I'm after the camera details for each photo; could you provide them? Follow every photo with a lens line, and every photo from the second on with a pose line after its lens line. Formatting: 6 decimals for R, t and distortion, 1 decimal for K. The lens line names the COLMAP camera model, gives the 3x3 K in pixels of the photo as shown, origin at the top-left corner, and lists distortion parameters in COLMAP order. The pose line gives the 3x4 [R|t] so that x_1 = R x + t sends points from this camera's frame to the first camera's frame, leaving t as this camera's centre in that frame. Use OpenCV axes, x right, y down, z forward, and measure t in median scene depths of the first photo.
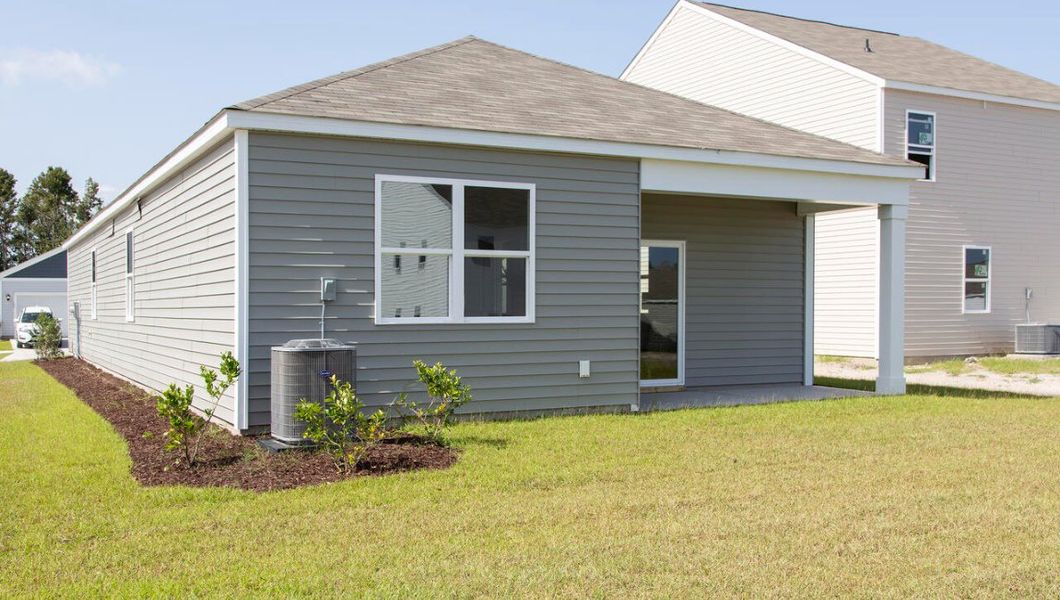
lens RADIAL K [[1031.9, 0, 526.2], [0, 1031.9, 315.3], [0, 0, 1]] dist [0.045440, 0.007735]
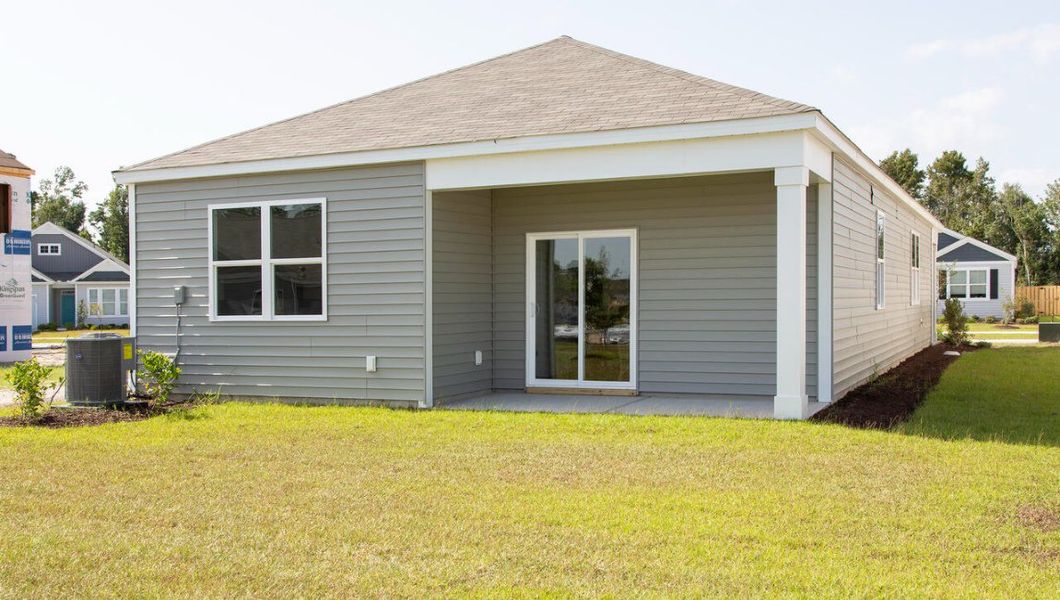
lens RADIAL K [[1031.9, 0, 526.2], [0, 1031.9, 315.3], [0, 0, 1]] dist [0.045440, 0.007735]
pose [[0.604111, 0.009603, -0.796842, 0.985197], [0.006614, 0.999833, 0.017064, -0.015810], [0.796872, -0.015578, 0.603947, 0.465558]]
